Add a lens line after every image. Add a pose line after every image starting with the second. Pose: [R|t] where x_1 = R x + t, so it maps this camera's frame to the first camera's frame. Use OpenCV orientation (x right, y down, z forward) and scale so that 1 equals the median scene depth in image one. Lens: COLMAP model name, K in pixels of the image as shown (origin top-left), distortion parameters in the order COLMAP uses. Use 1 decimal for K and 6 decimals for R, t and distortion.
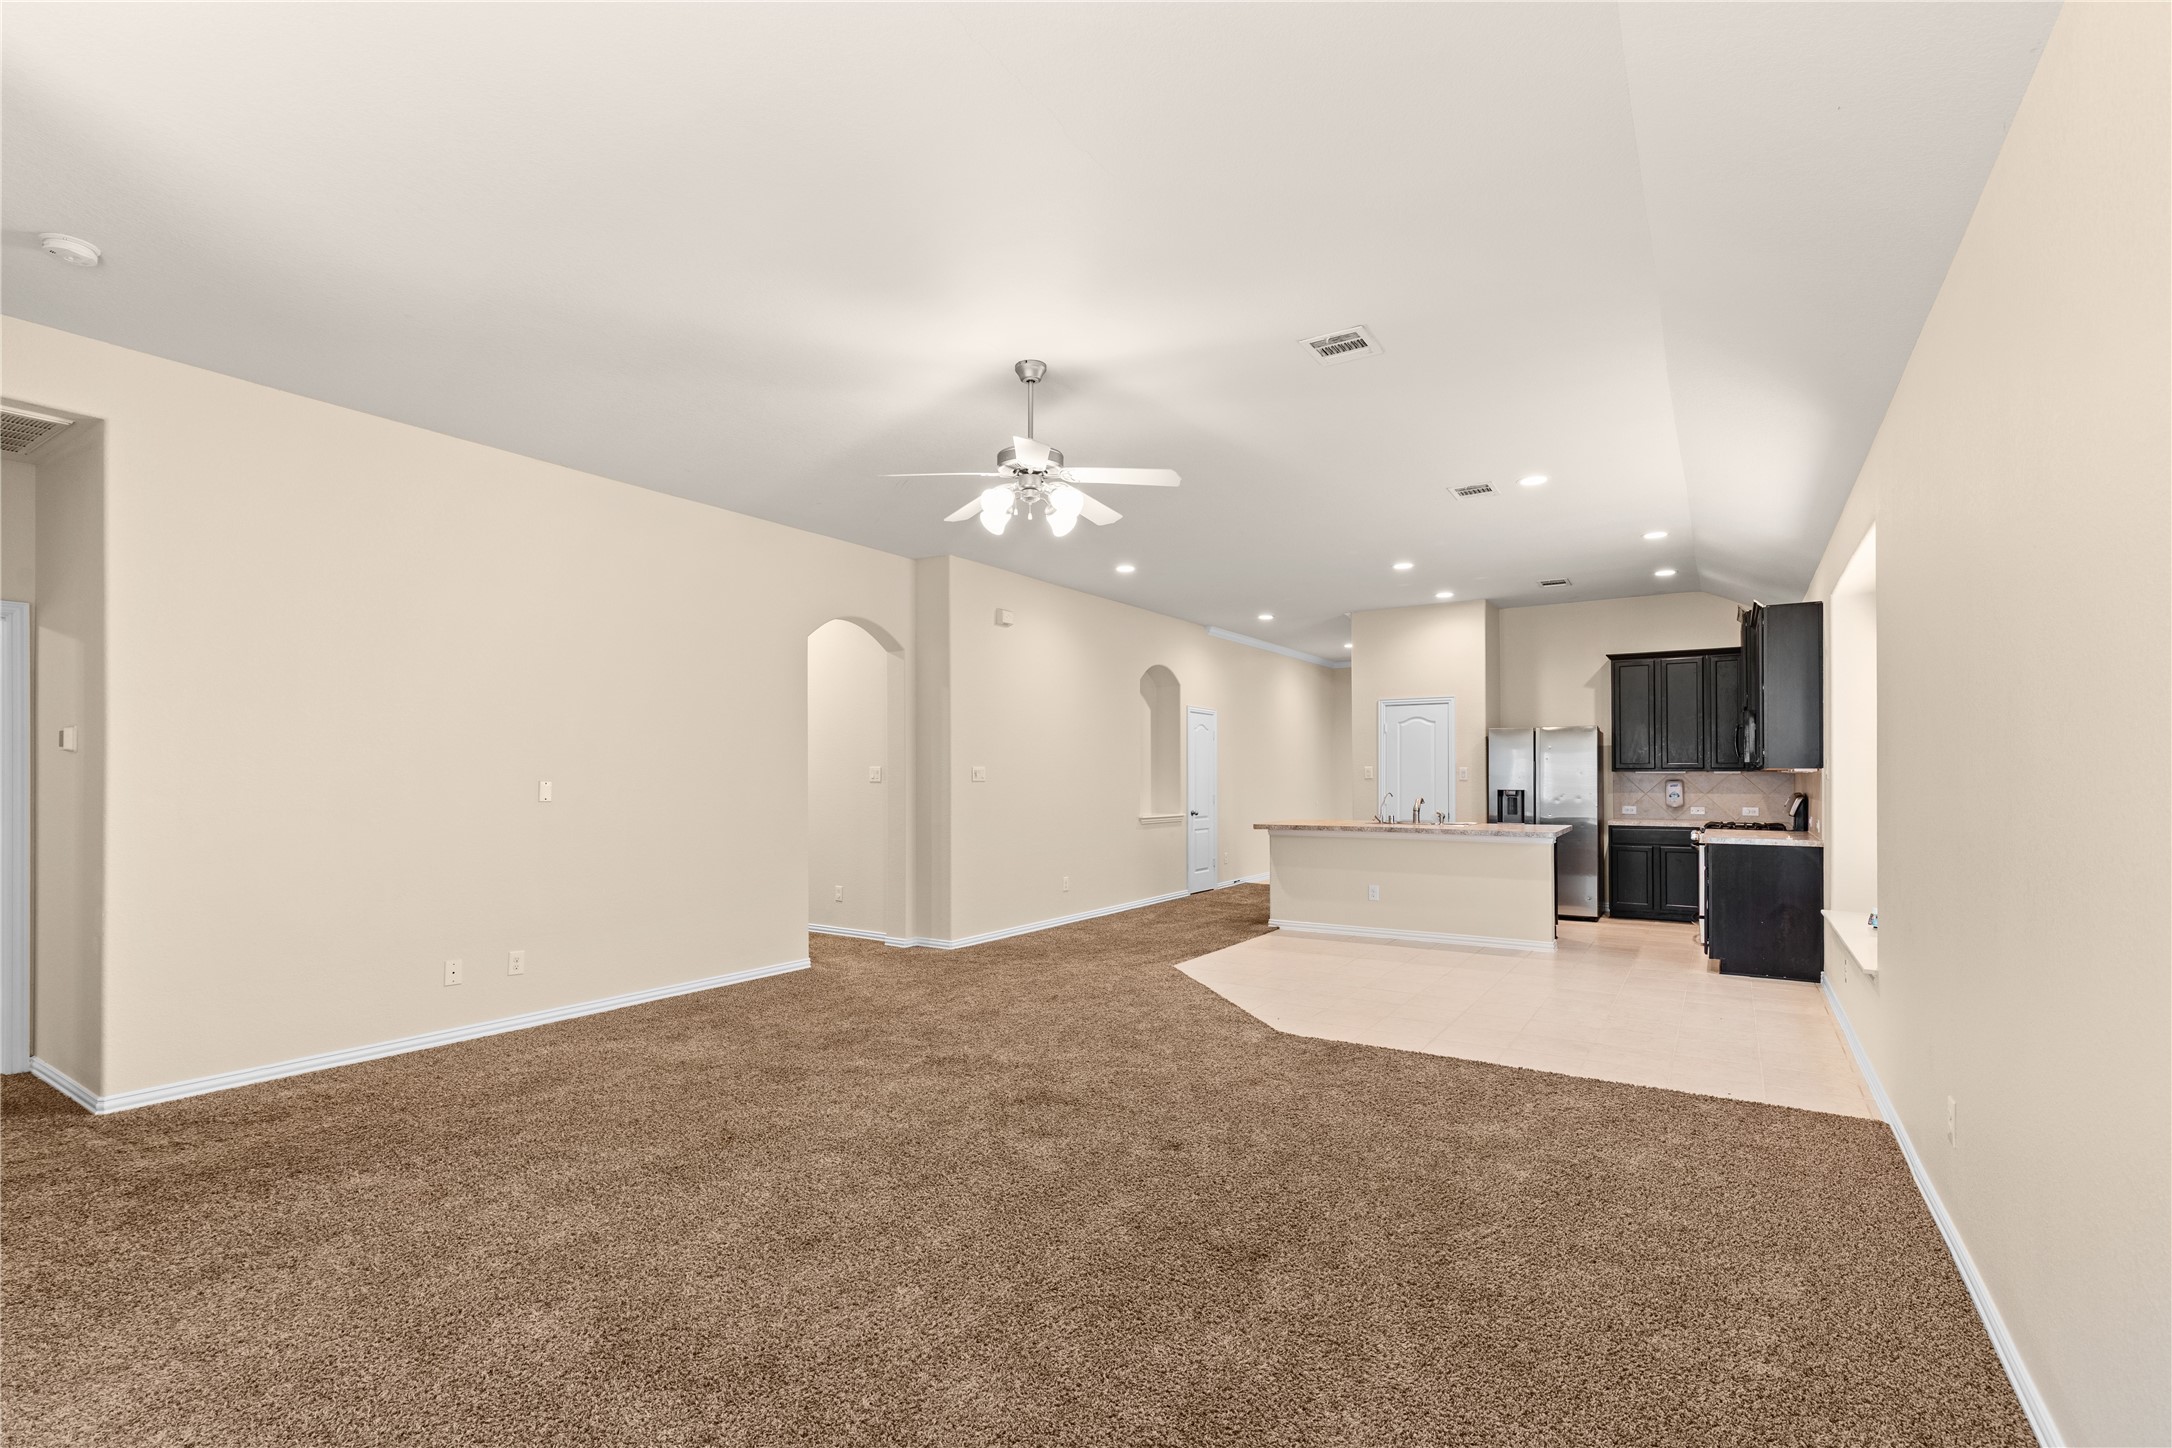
lens RADIAL K [[995.5, 0, 1079.7], [0, 995.5, 773.6], [0, 0, 1]] dist [0.009468, -0.000293]
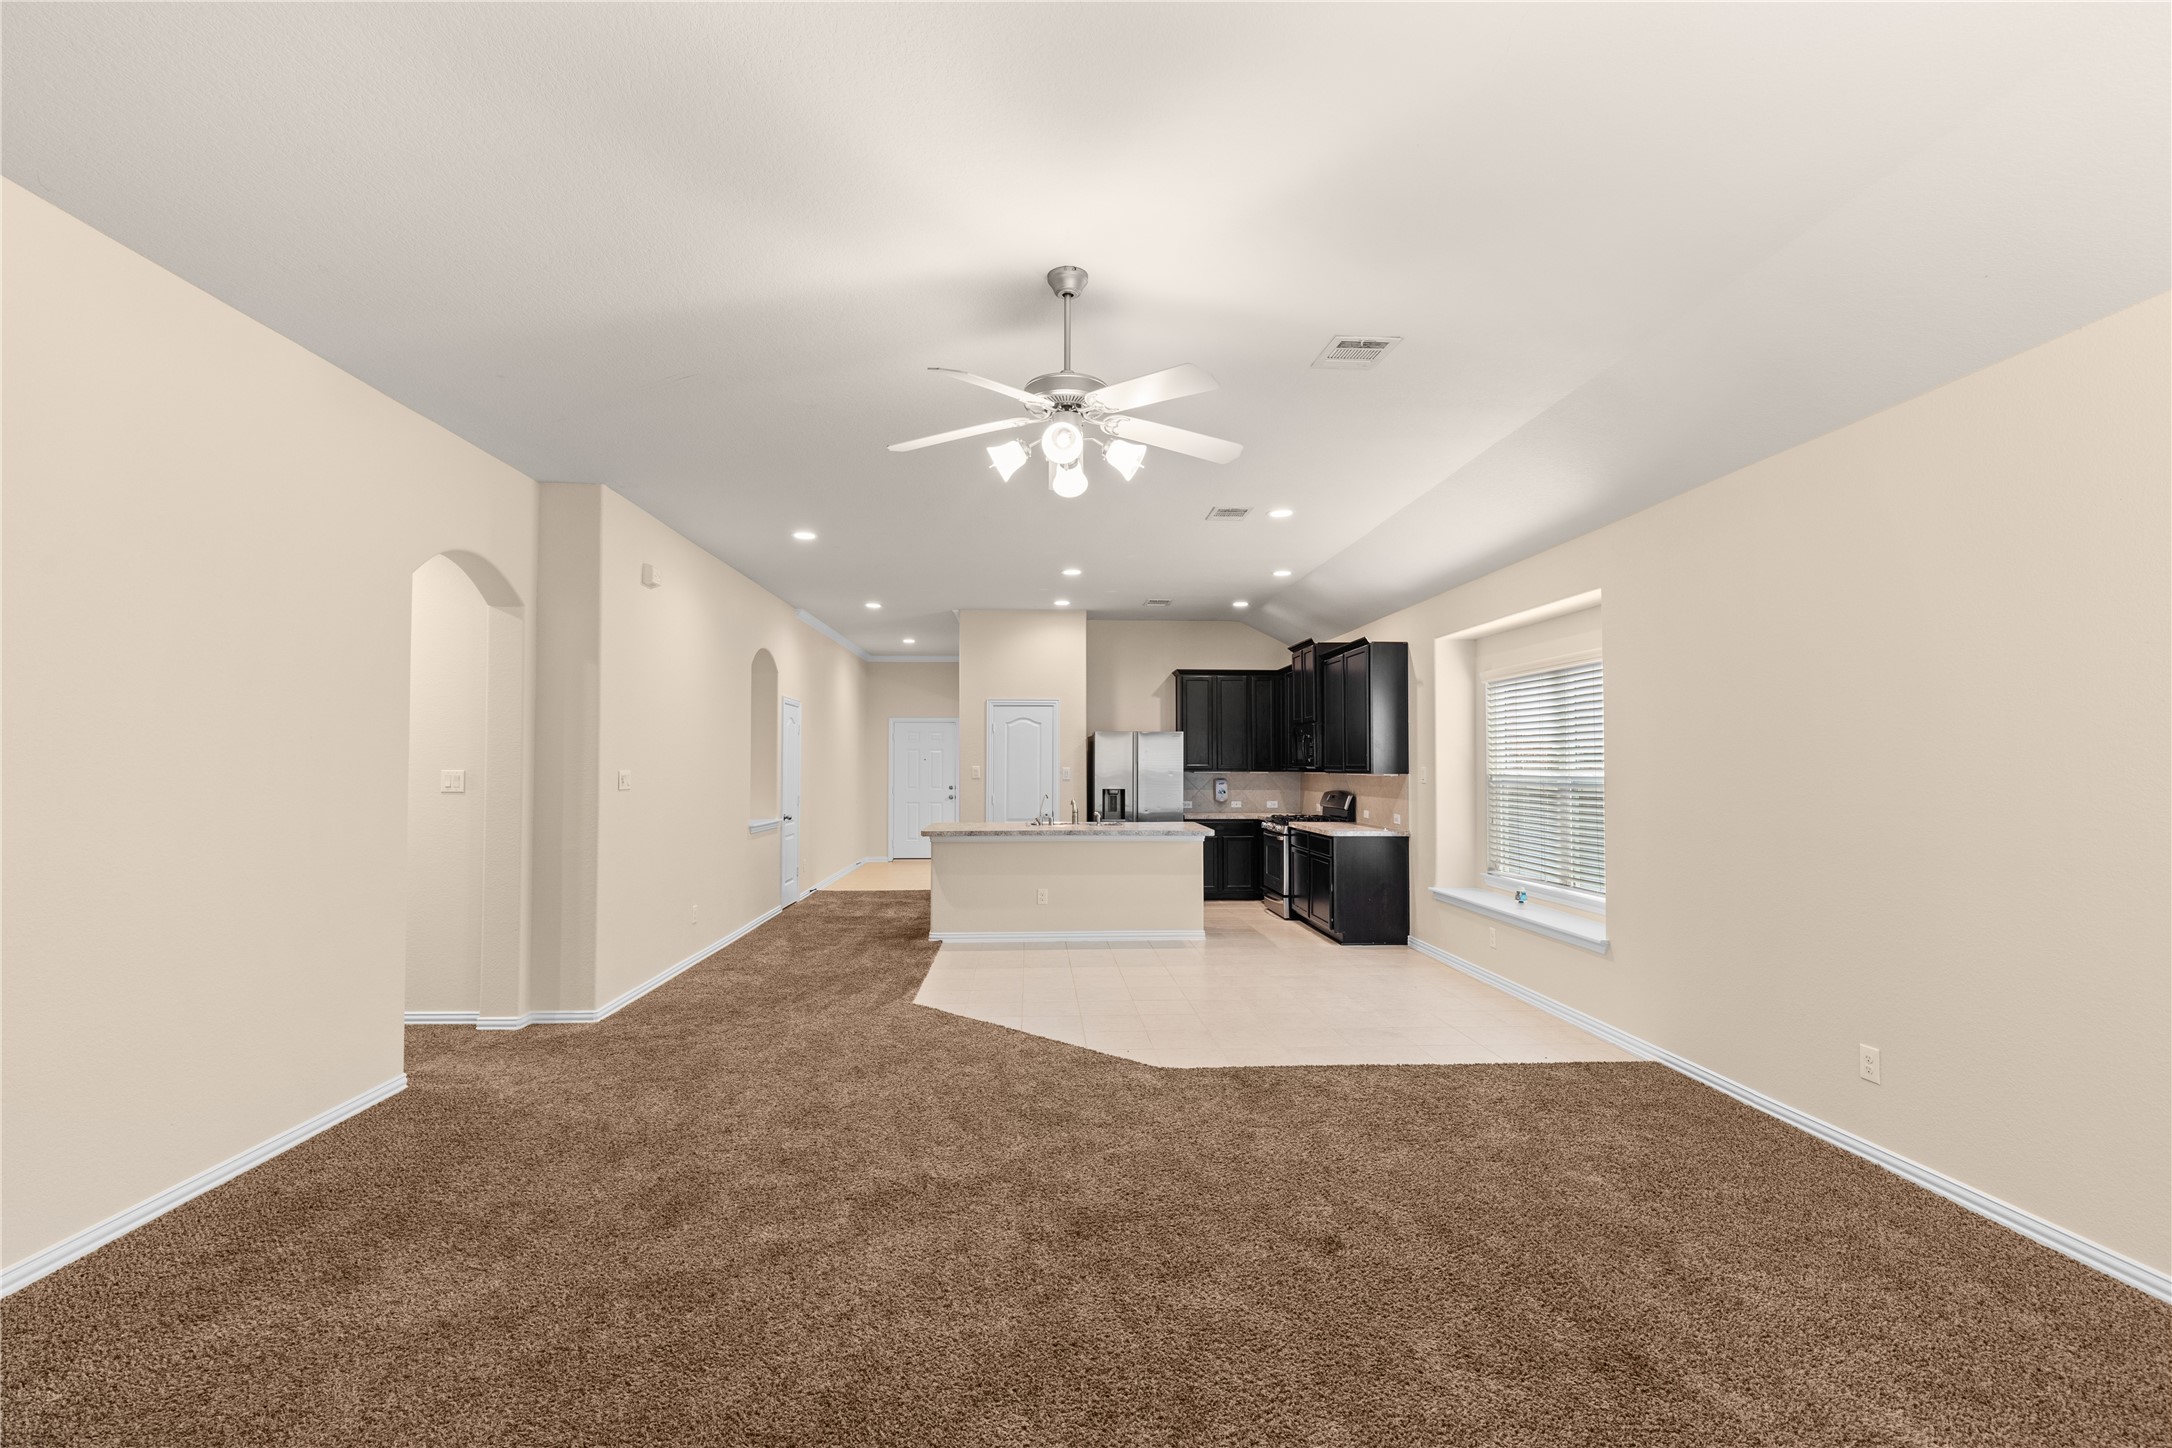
lens RADIAL K [[970.7, 0, 1082.3], [0, 970.7, 738.8], [0, 0, 1]] dist [0.005596, -0.000015]
pose [[0.807833, 0.018639, 0.589117, -0.275789], [-0.005263, 0.999688, -0.024412, -0.015714], [-0.589388, 0.016620, 0.807679, 0.219714]]
